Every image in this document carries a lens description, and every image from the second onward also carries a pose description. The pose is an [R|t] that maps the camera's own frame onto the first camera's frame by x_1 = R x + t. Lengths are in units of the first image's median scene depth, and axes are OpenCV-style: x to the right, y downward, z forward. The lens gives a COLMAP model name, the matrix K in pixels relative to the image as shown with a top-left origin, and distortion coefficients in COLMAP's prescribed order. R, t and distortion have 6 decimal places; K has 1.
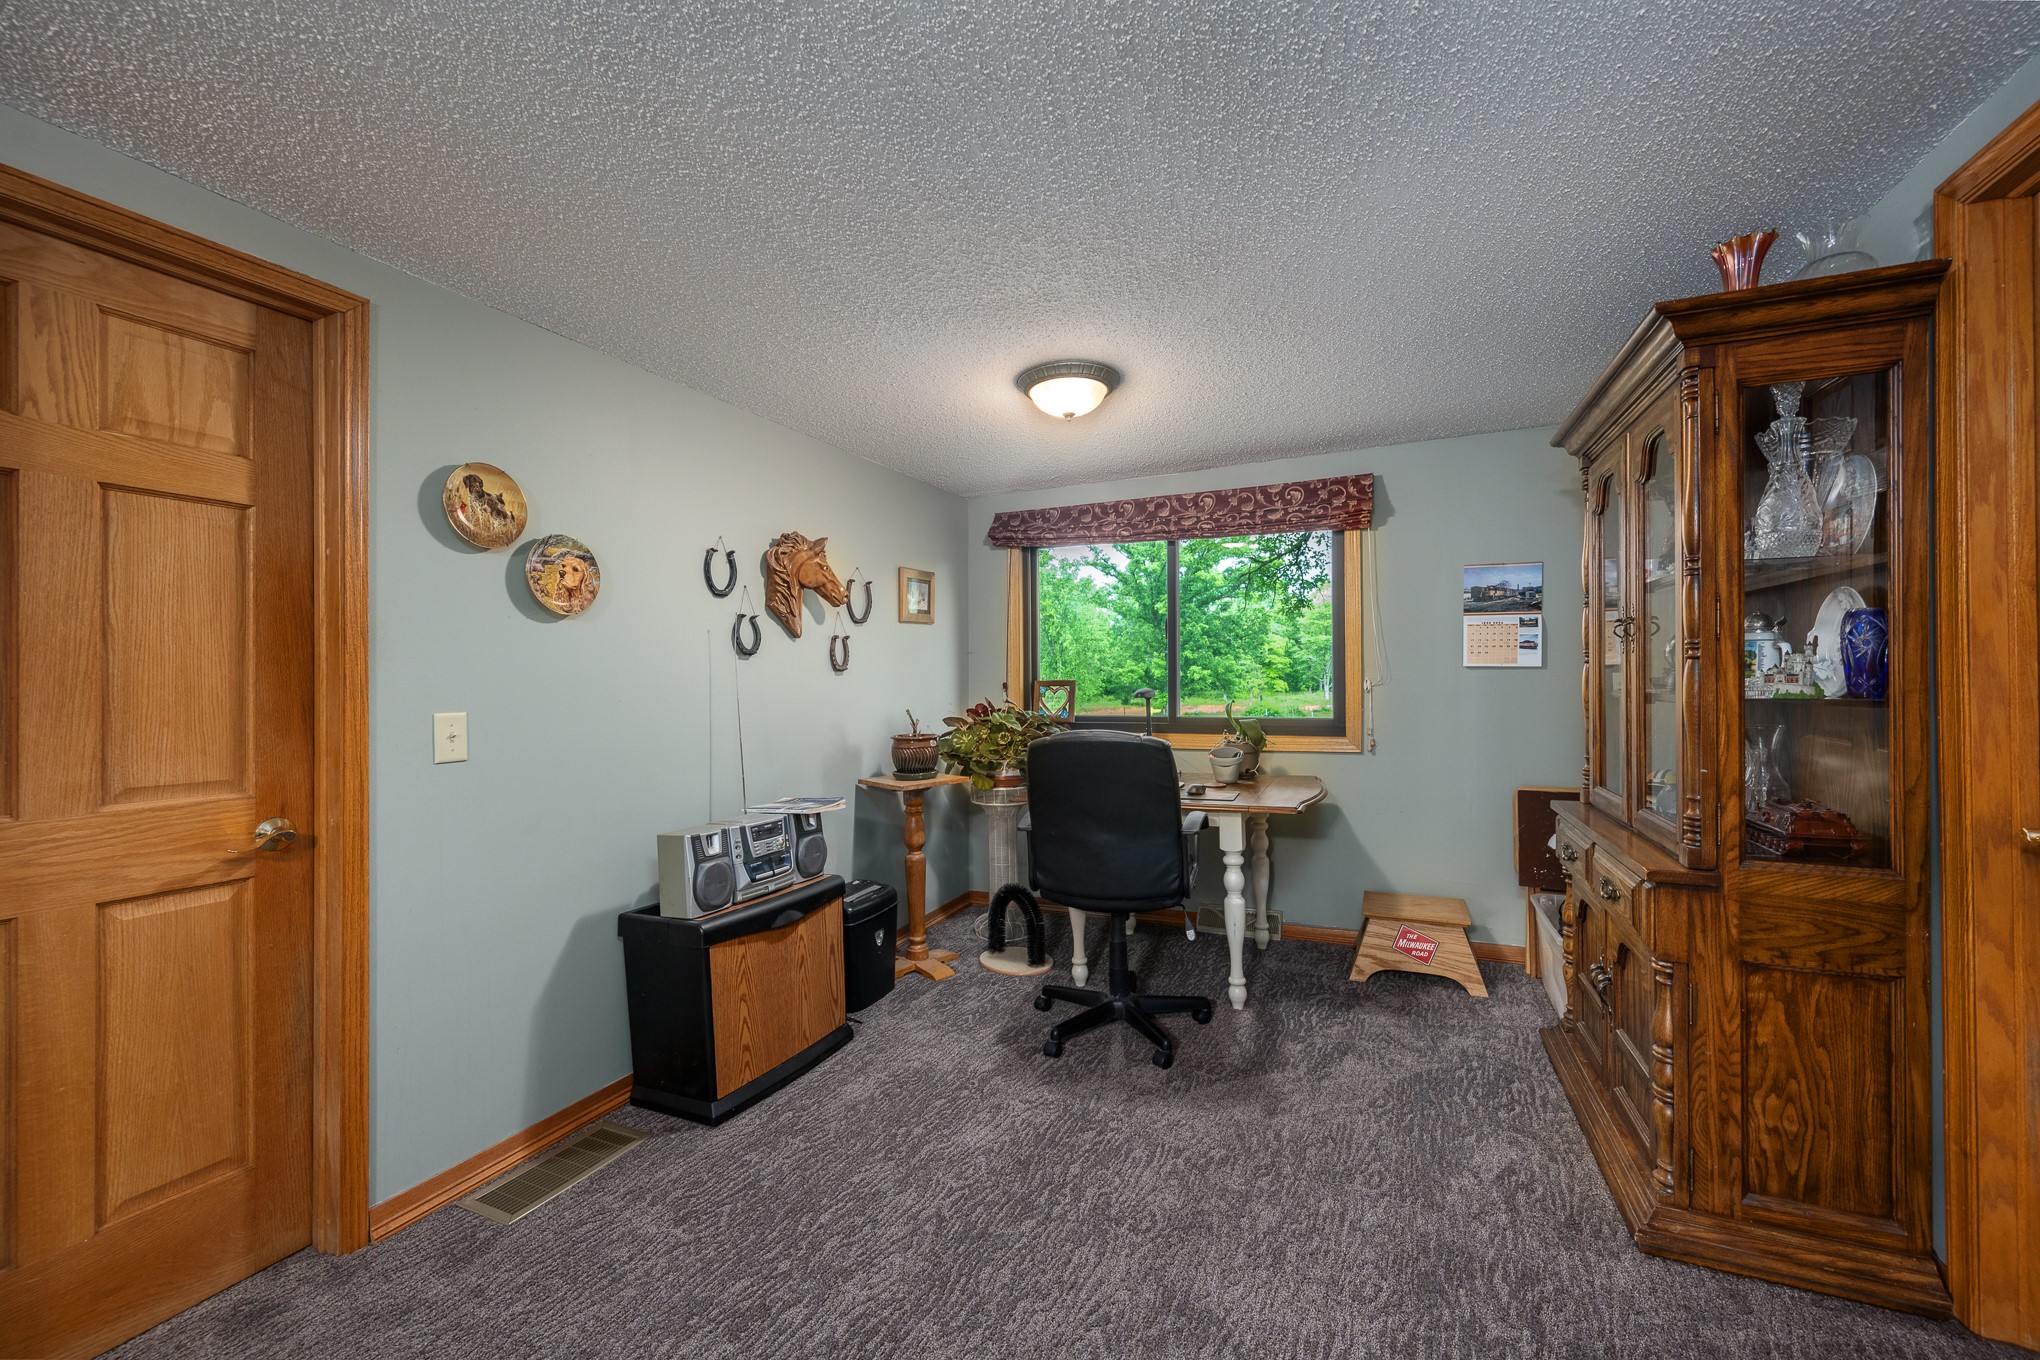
lens RADIAL K [[802.0, 0, 1020.0], [0, 802.0, 680.0], [0, 0, 1]] dist [0.000868, -0.000480]
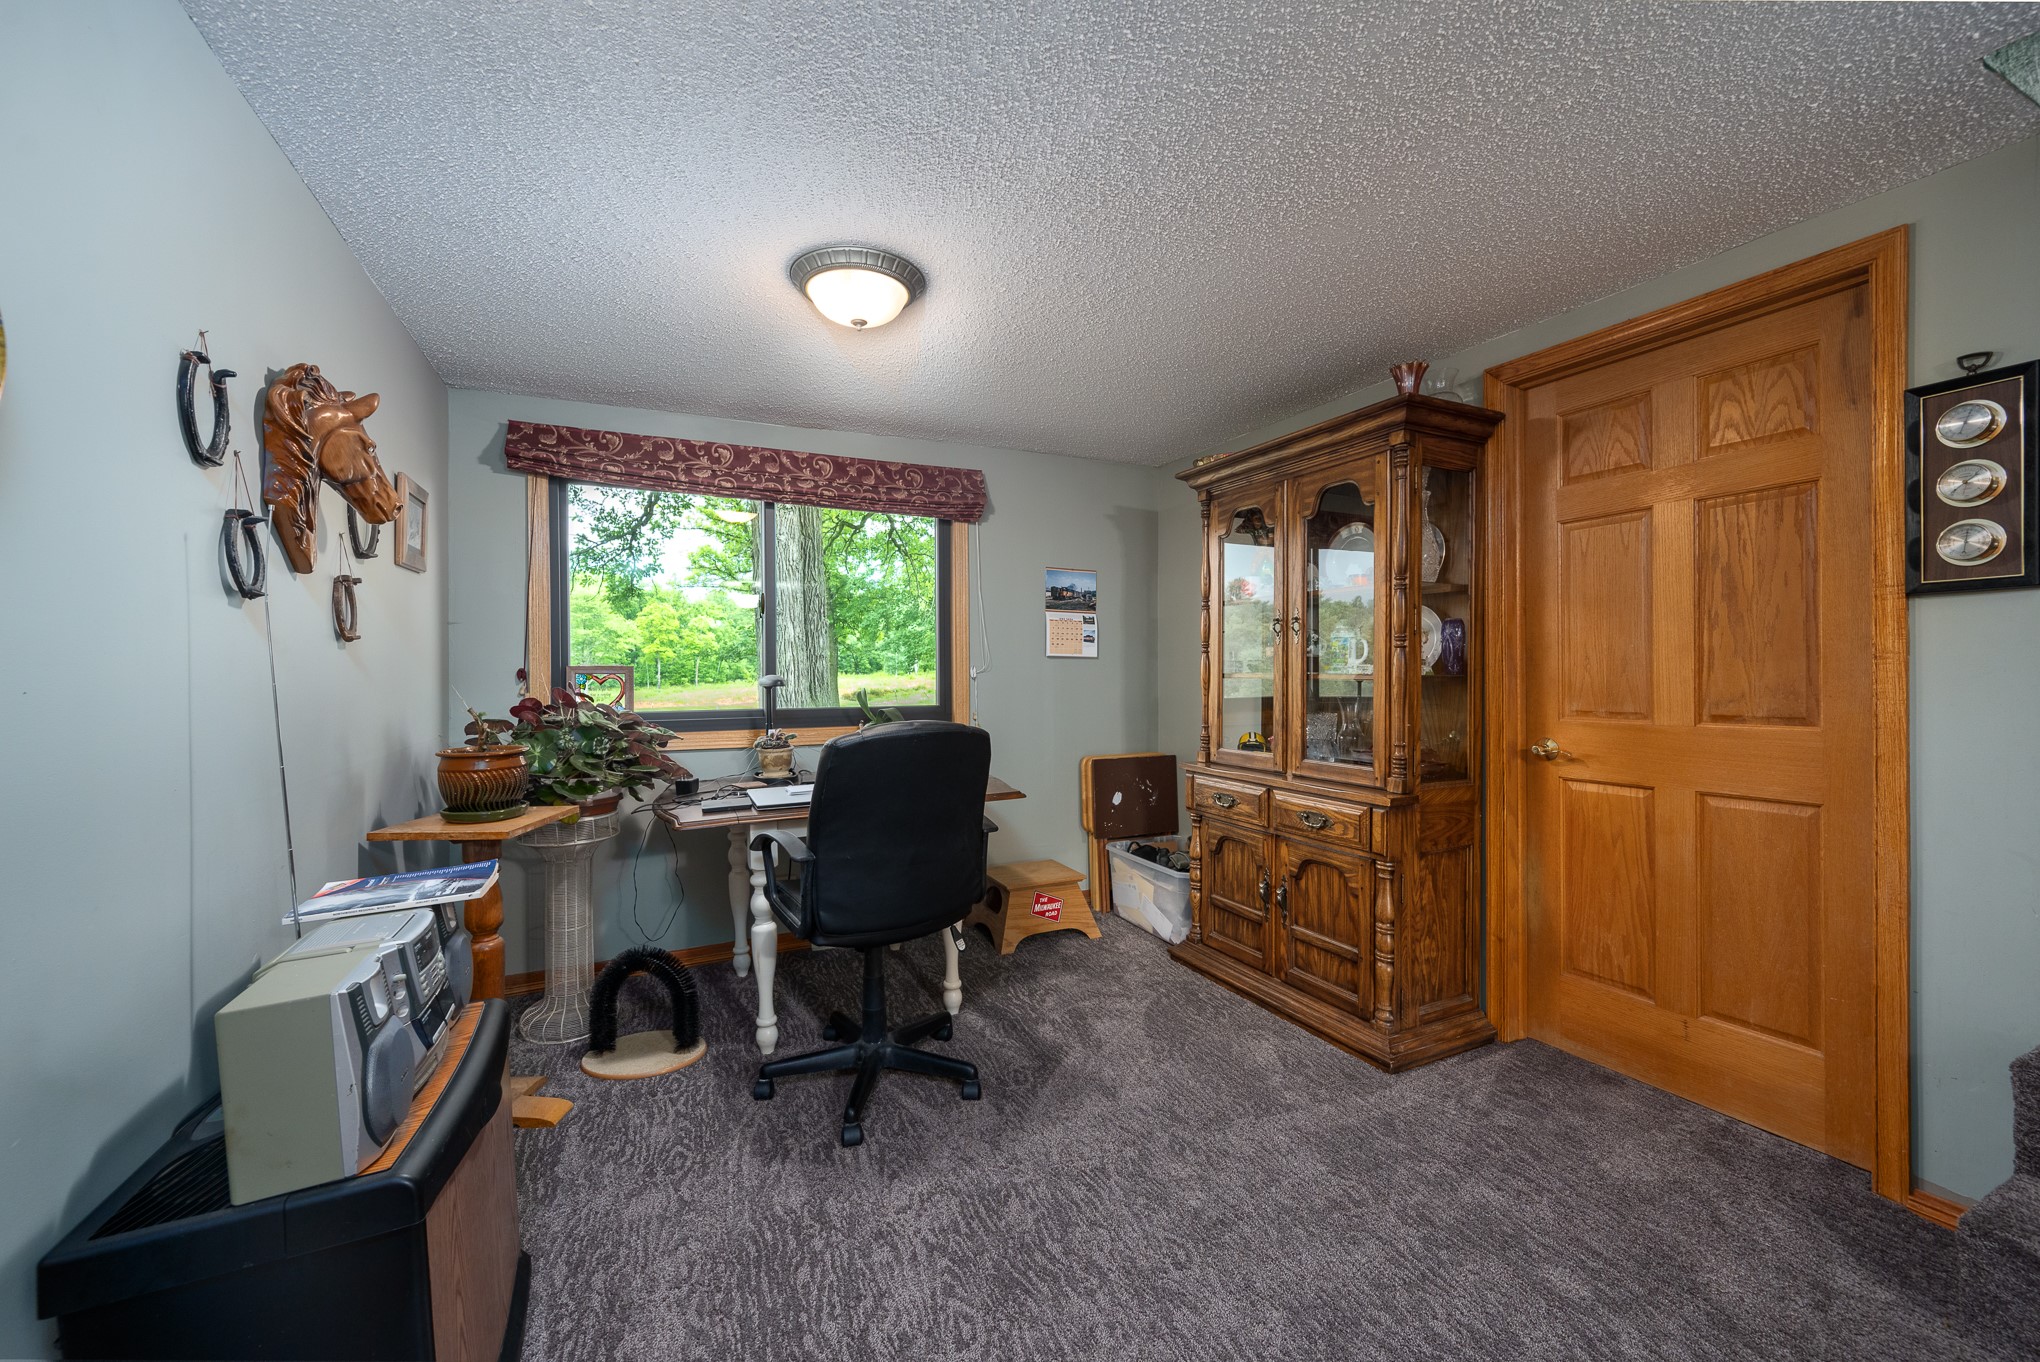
lens RADIAL K [[802.0, 0, 1020.0], [0, 802.0, 681.0], [0, 0, 1]] dist [0.000868, -0.000480]
pose [[0.650967, -0.002821, 0.759100, -0.358360], [-0.001059, 0.999989, 0.004624, 0.014427], [-0.759105, -0.003814, 0.650957, 0.303933]]
